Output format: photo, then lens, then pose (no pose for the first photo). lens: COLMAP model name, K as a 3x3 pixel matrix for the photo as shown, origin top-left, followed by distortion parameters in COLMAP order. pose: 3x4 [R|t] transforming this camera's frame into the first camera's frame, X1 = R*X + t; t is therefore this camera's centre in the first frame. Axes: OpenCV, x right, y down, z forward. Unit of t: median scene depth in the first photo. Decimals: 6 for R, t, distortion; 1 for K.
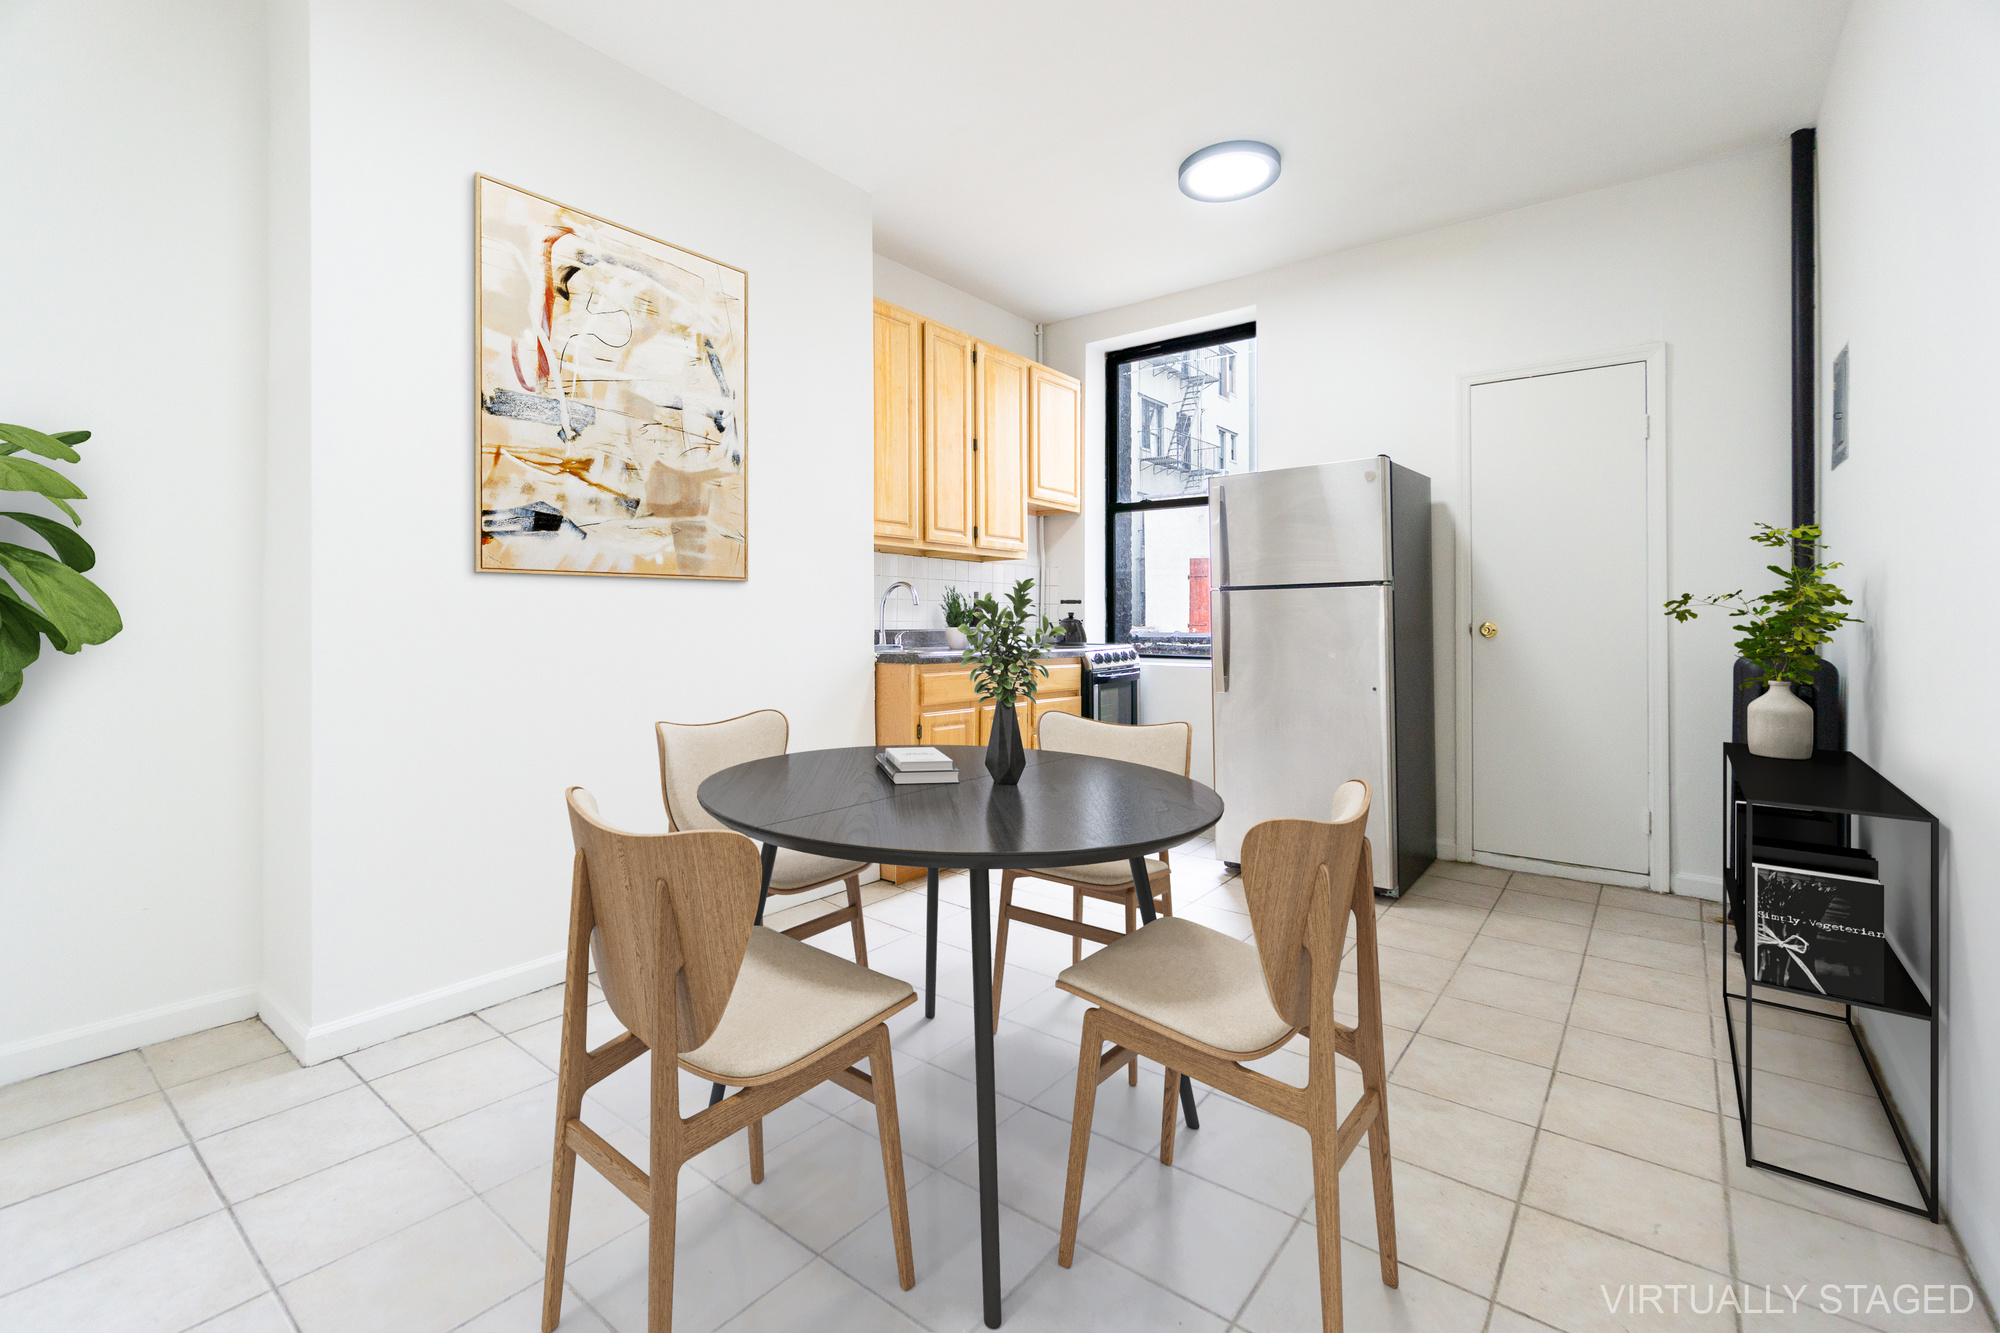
lens RADIAL K [[864.5, 0, 989.8], [0, 864.5, 642.4], [0, 0, 1]] dist [0.000673, 0.000133]
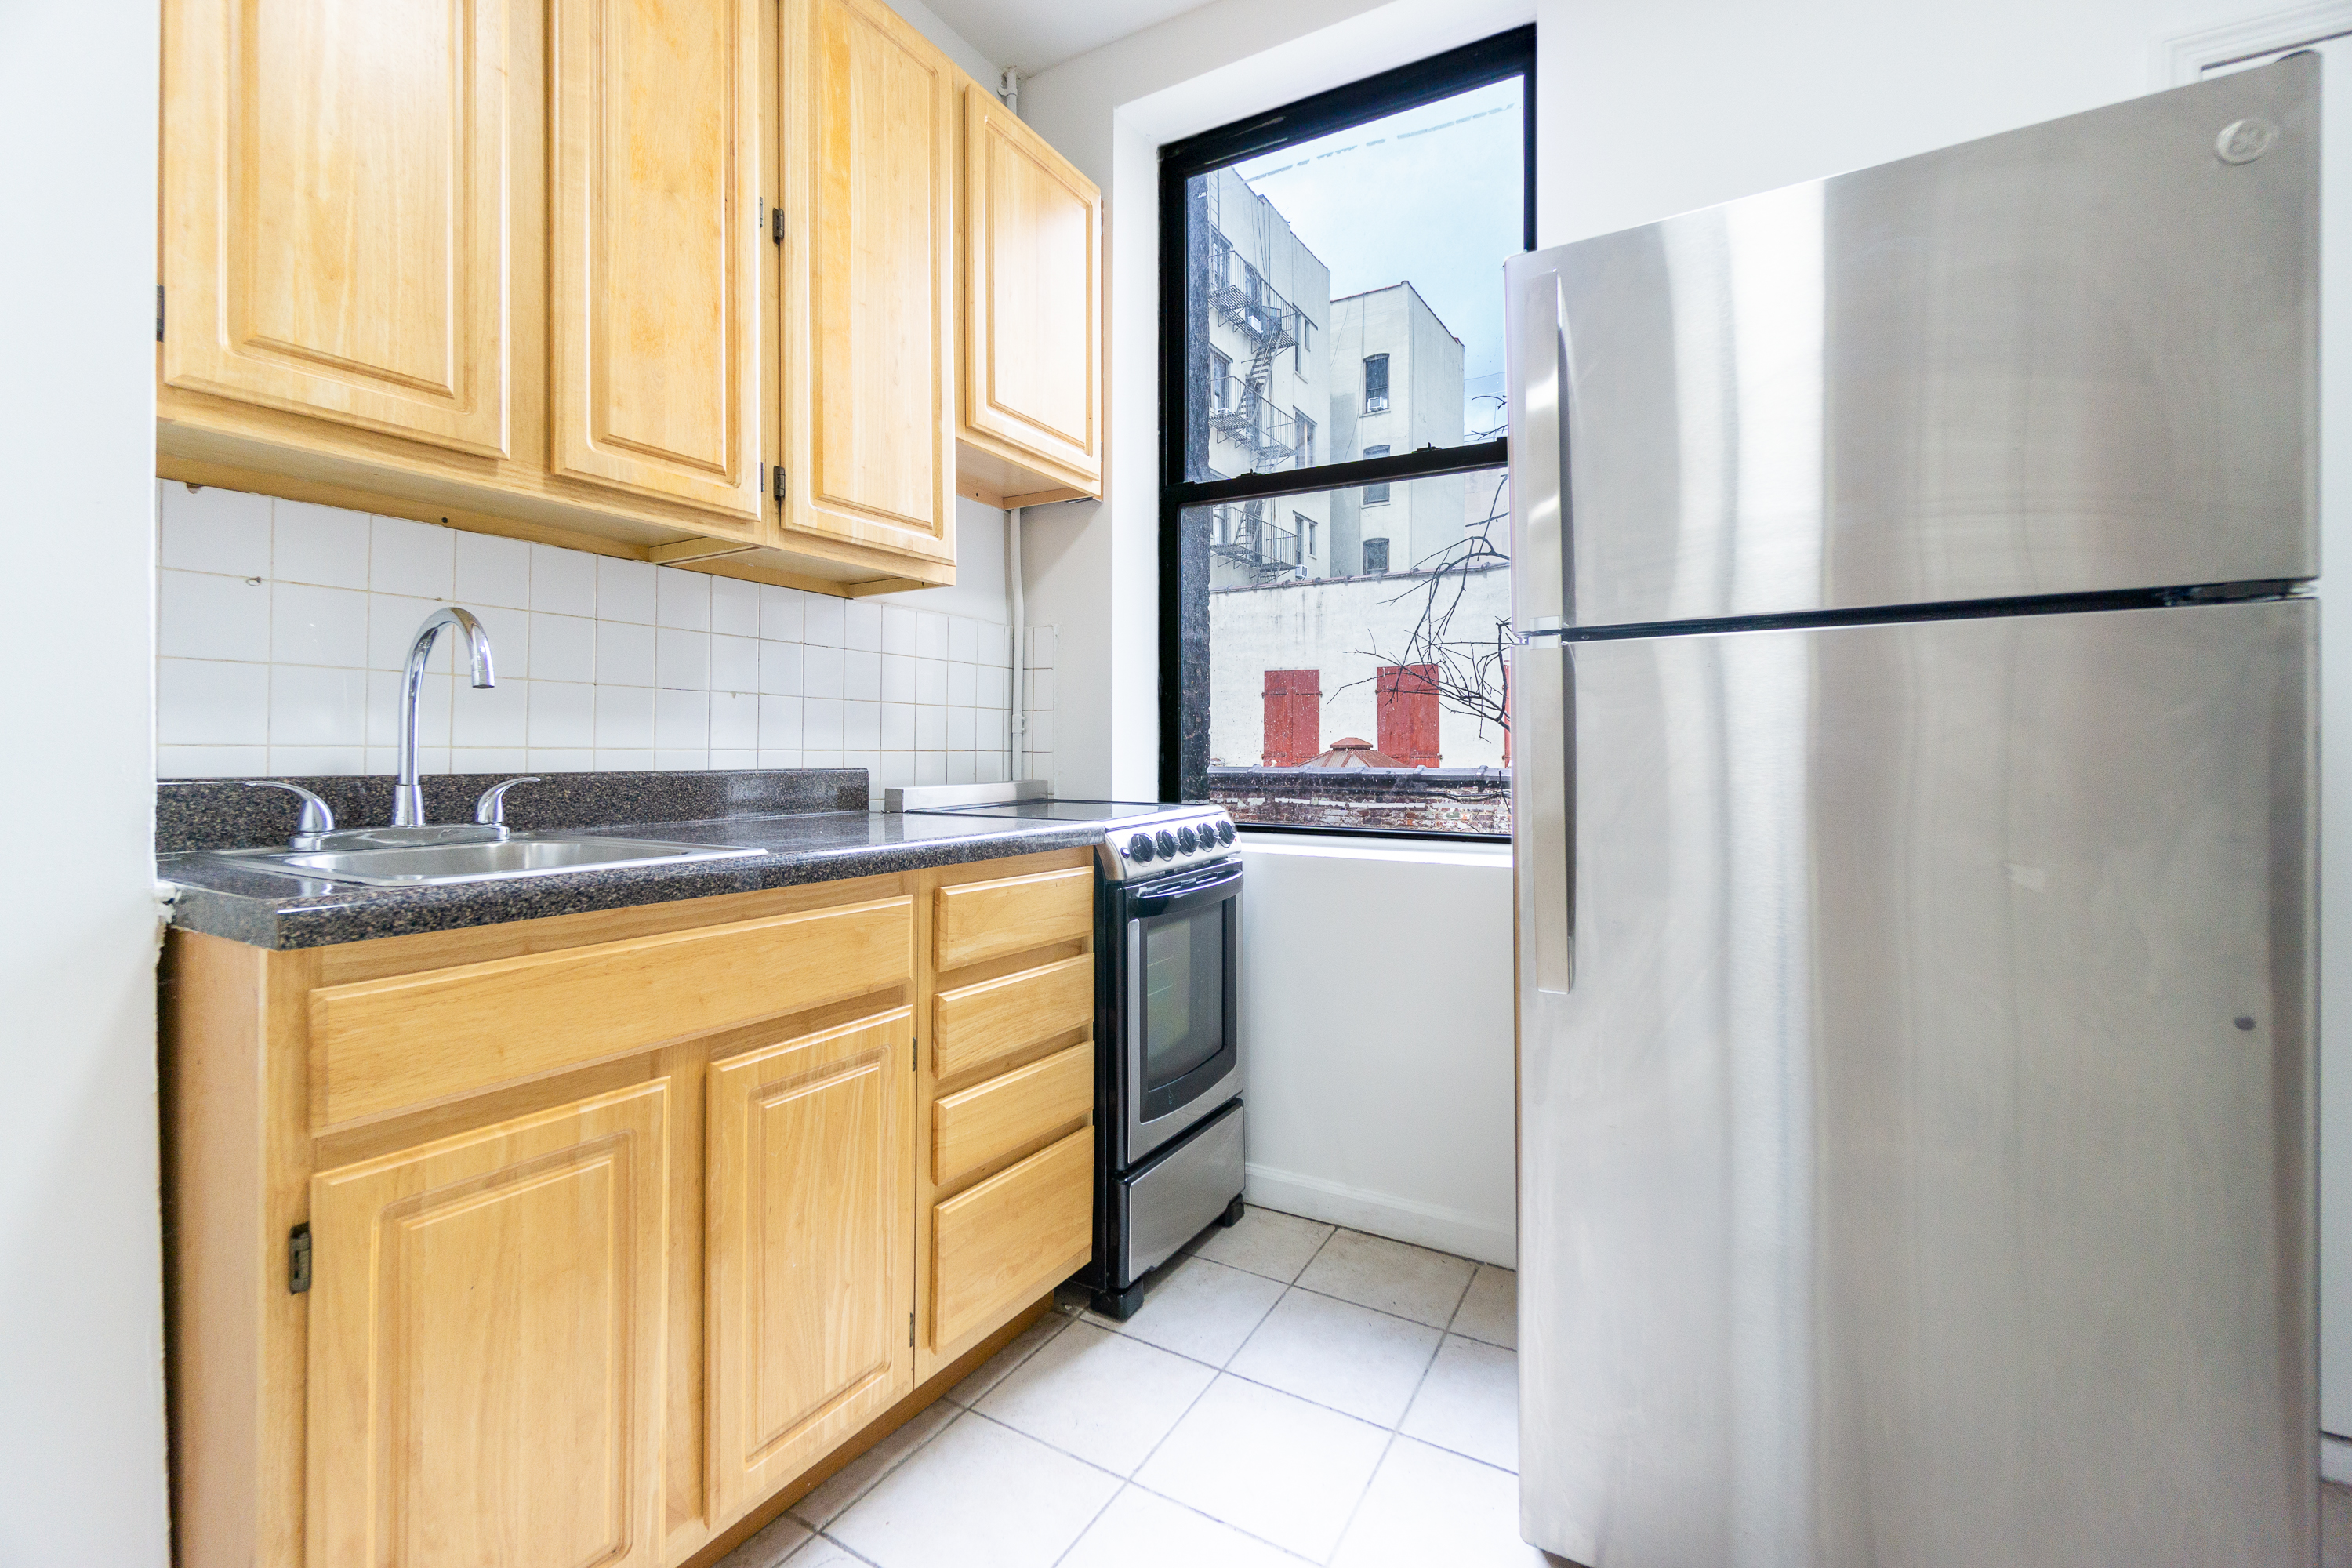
lens RADIAL K [[1016.6, 0, 1164.0], [0, 1016.6, 755.7], [0, 0, 1]] dist [0.000673, 0.000133]
pose [[0.990275, 0.002396, 0.139102, 0.070304], [0.000304, 0.999812, -0.019385, -0.012375], [-0.139123, 0.019239, 0.990088, 0.532414]]
